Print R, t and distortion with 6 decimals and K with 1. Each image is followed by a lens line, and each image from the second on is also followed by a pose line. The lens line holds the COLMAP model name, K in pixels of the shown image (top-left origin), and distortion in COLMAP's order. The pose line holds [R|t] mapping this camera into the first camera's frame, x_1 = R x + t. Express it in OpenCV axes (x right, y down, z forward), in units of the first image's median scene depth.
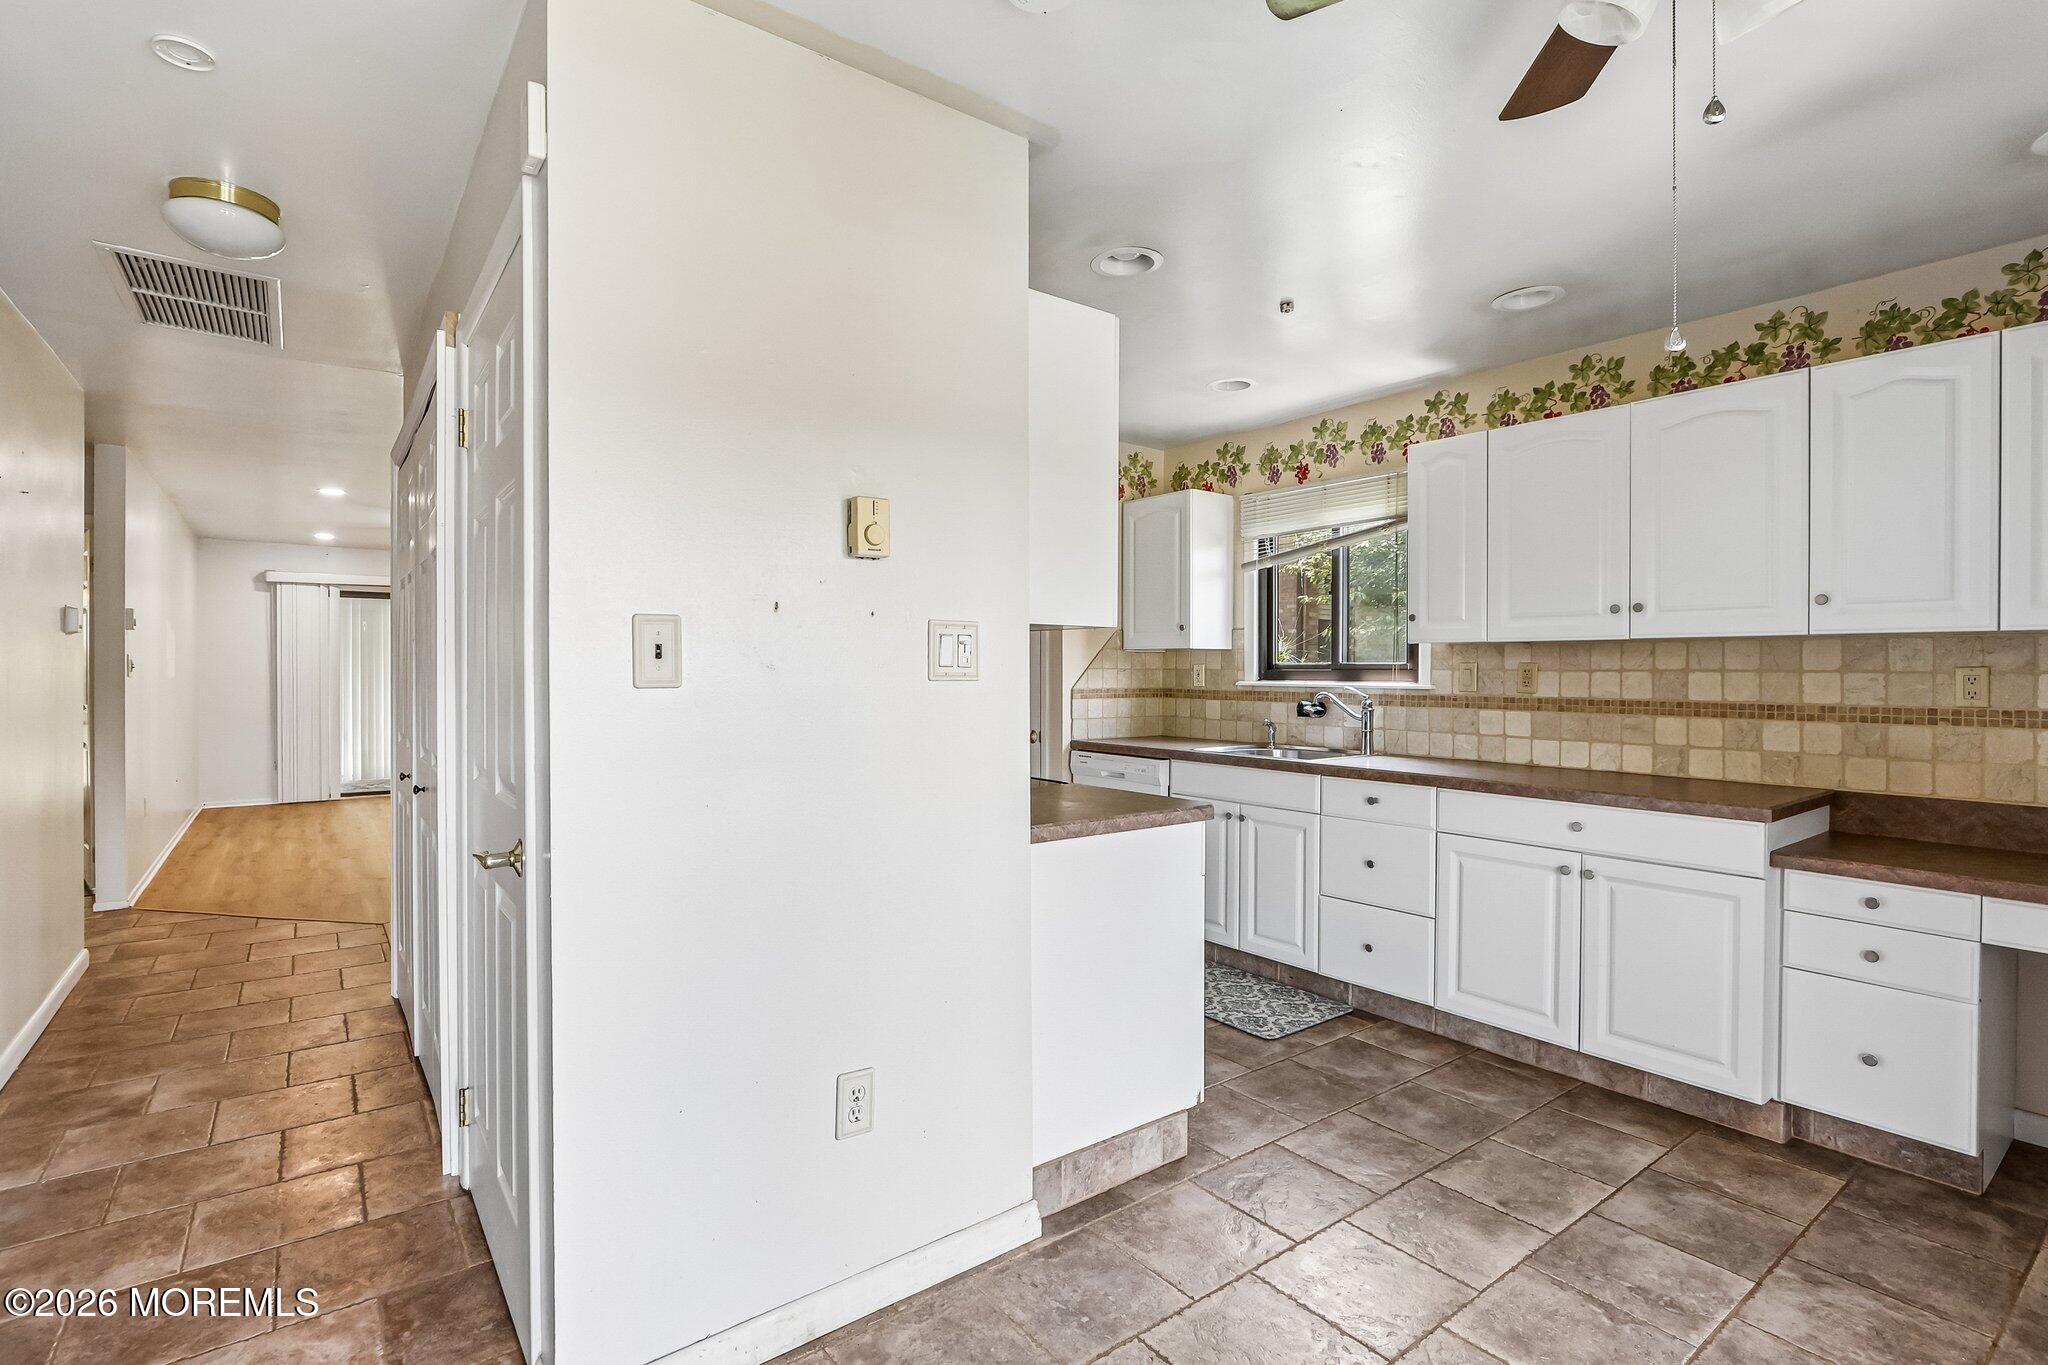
lens RADIAL K [[971.1, 0, 1017.2], [0, 971.1, 673.4], [0, 0, 1]] dist [-0.010167, 0.001311]
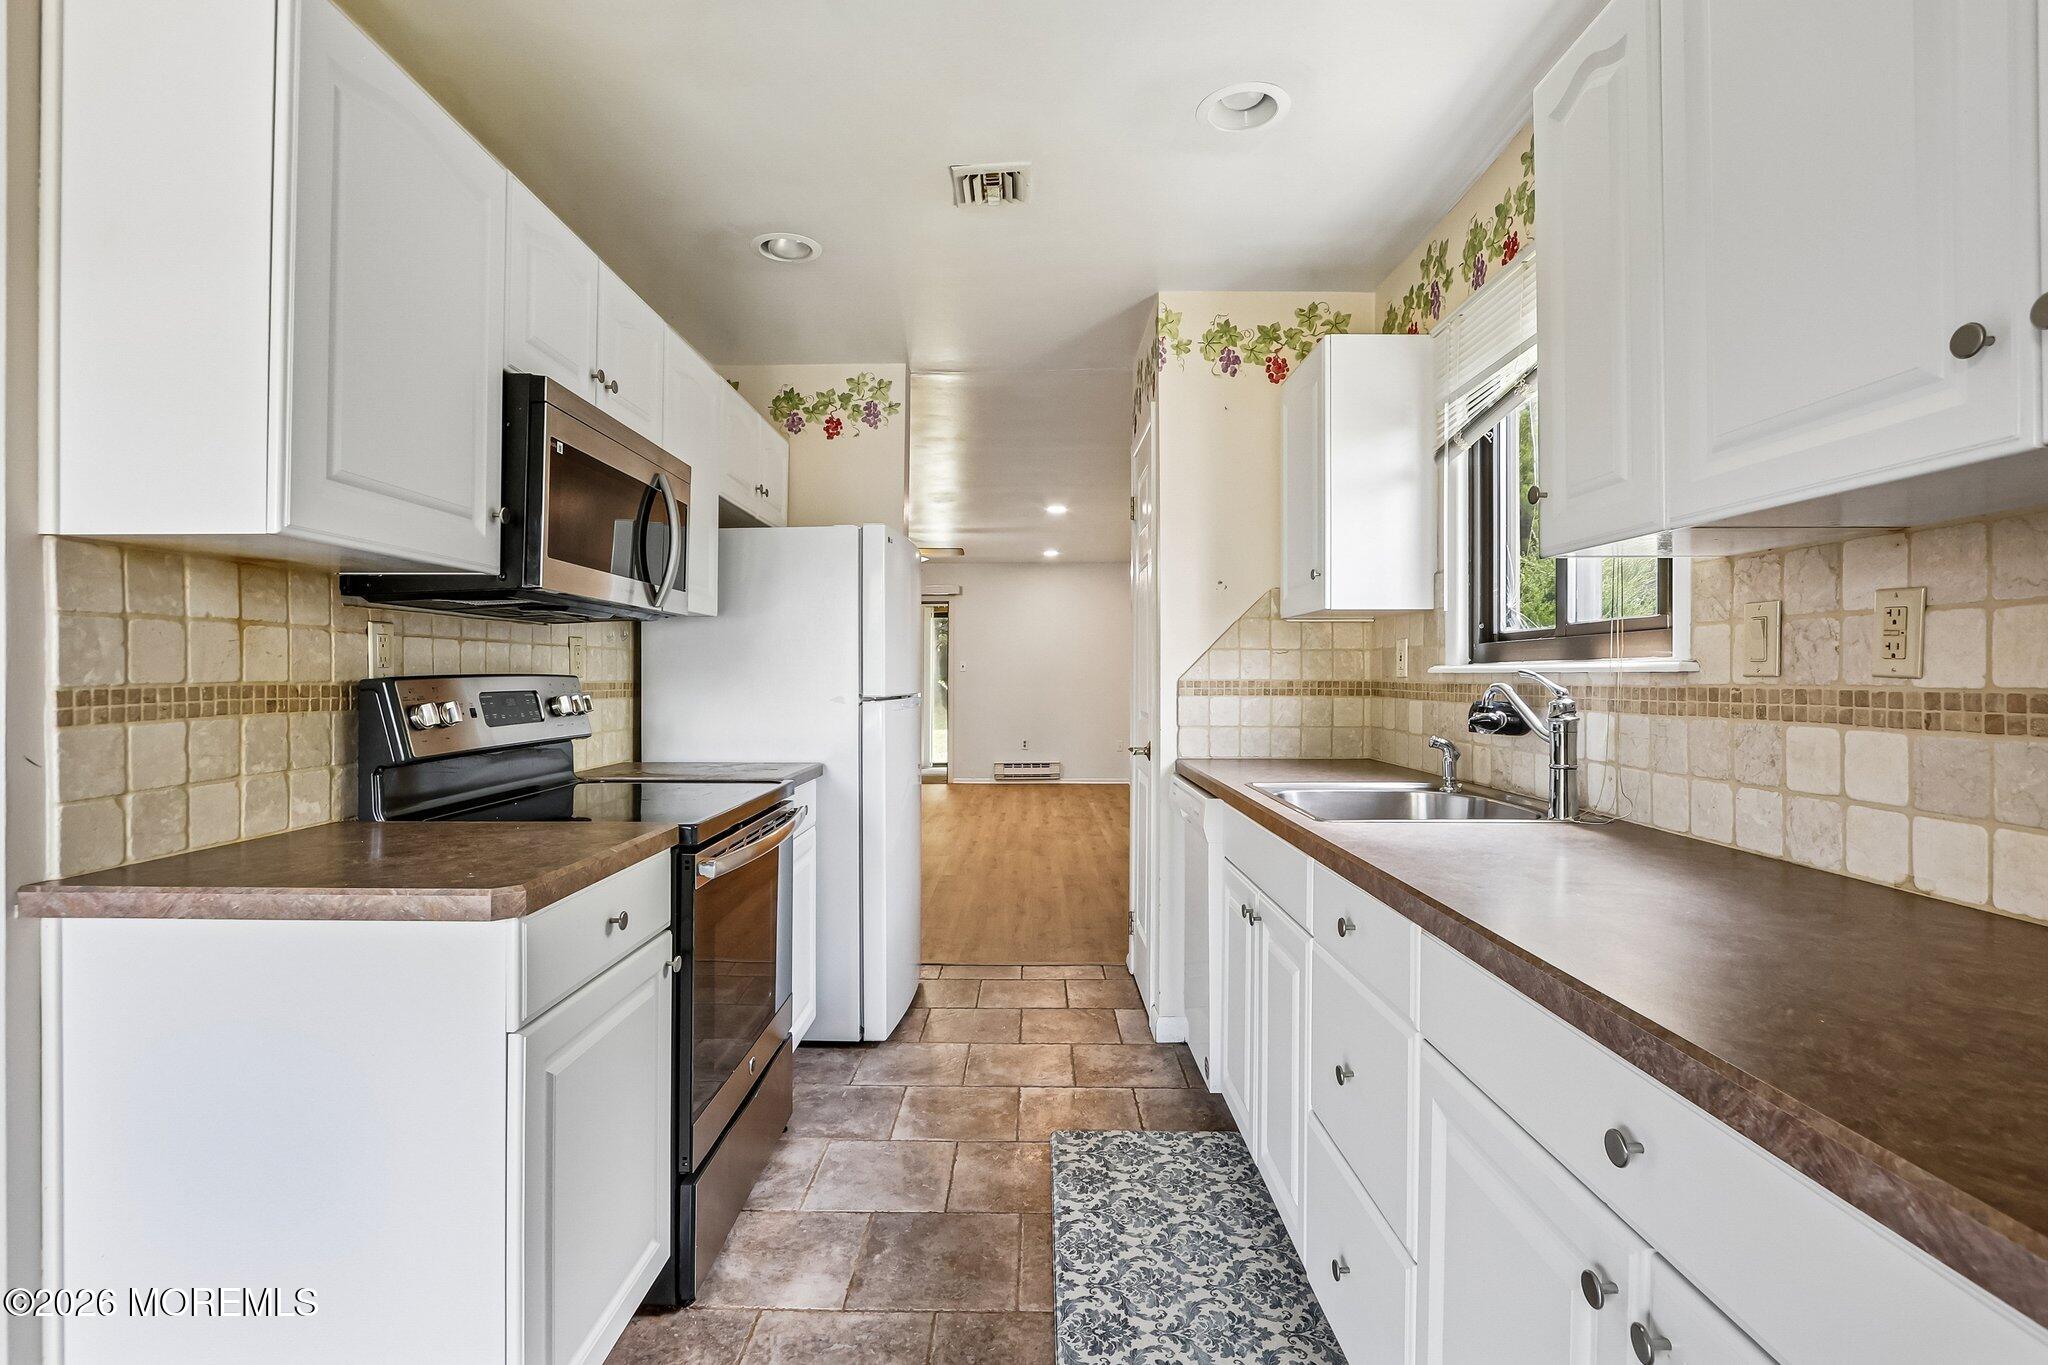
lens RADIAL K [[971.1, 0, 1016.3], [0, 971.1, 667.7], [0, 0, 1]] dist [-0.010167, 0.001311]
pose [[0.788644, -0.006939, -0.614811, 0.551020], [-0.001486, 0.999912, -0.013192, 0.024558], [0.614848, 0.011317, 0.788565, 0.611860]]
